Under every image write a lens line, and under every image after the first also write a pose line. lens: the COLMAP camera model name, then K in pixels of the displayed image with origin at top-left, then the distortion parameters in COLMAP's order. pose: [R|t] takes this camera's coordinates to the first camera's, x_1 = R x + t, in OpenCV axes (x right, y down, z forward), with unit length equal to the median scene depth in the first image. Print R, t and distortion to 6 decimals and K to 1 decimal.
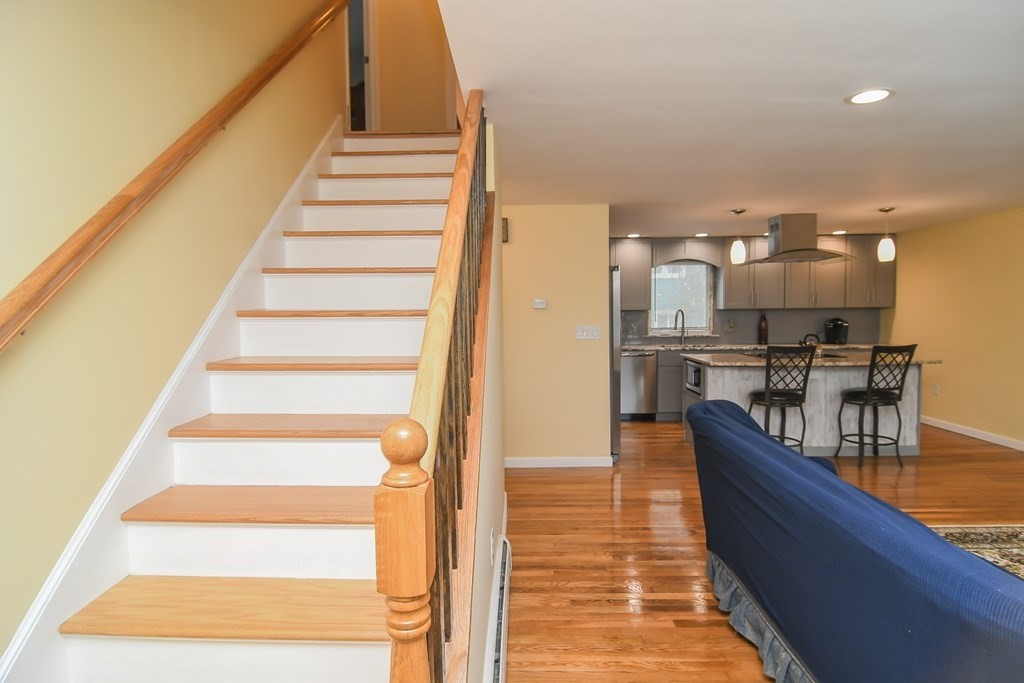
lens RADIAL K [[543.4, 0, 510.6], [0, 543.4, 339.5], [0, 0, 1]] dist [-0.007387, -0.010861]
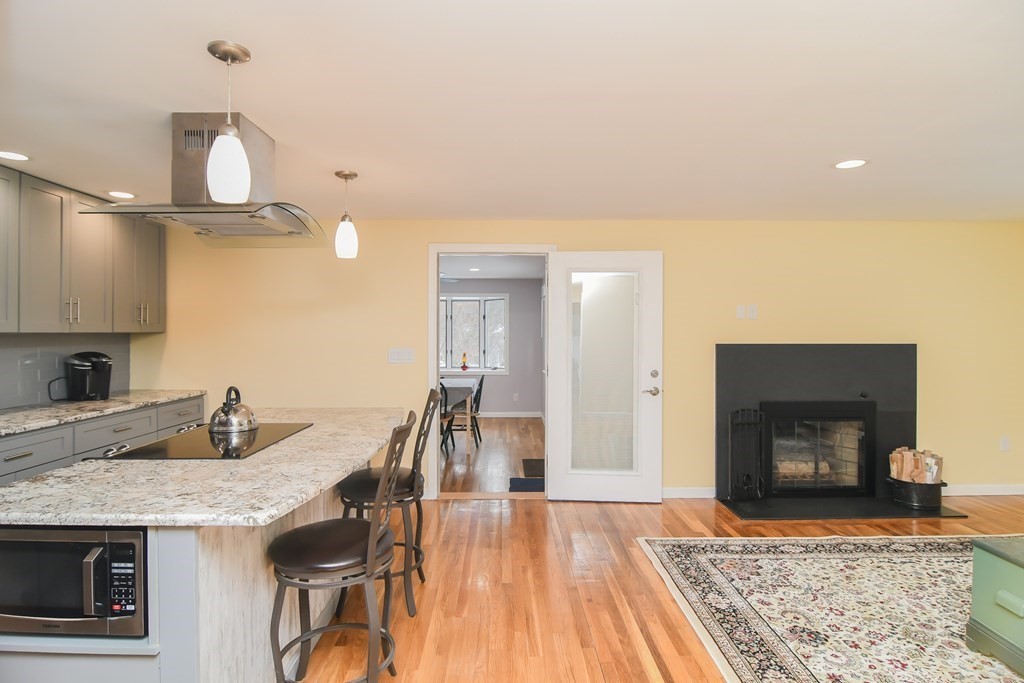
lens RADIAL K [[543.4, 0, 509.9], [0, 543.4, 337.2], [0, 0, 1]] dist [-0.007387, -0.010861]
pose [[-0.030543, 0.003283, 0.999528, 0.072018], [0.051602, 0.998666, -0.001703, -0.044919], [-0.998201, 0.051526, -0.030672, 0.847764]]
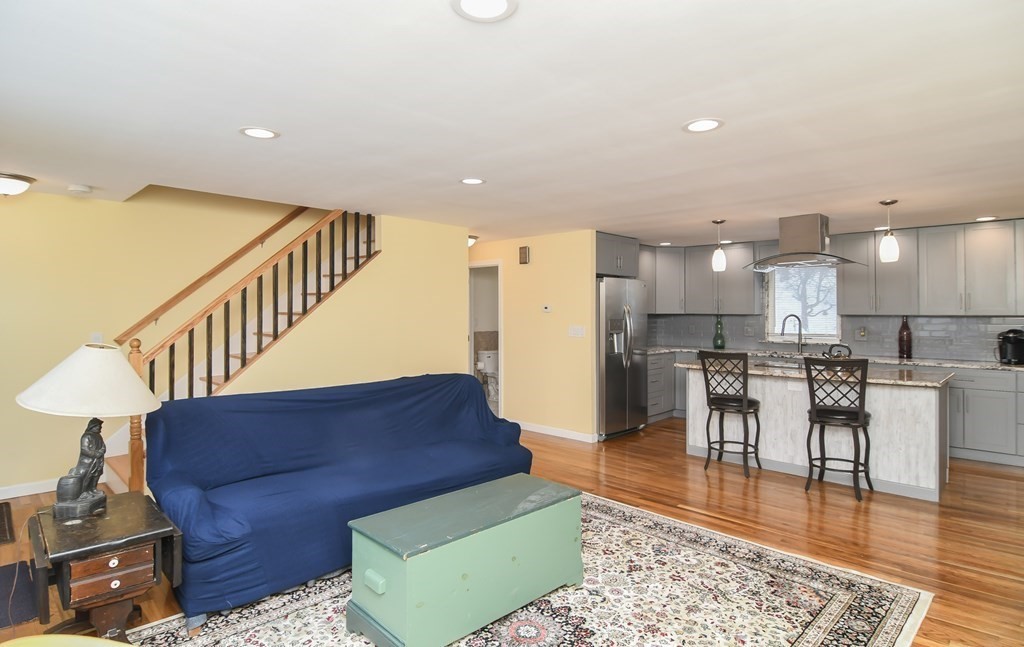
lens RADIAL K [[550.0, 0, 514.6], [0, 550.0, 302.1], [0, 0, 1]] dist [-0.002964, -0.001124]
pose [[0.735950, 0.002020, -0.677032, 0.858140], [-0.045646, 0.997868, -0.046640, -0.014197], [0.675495, 0.065229, 0.734474, -0.034144]]
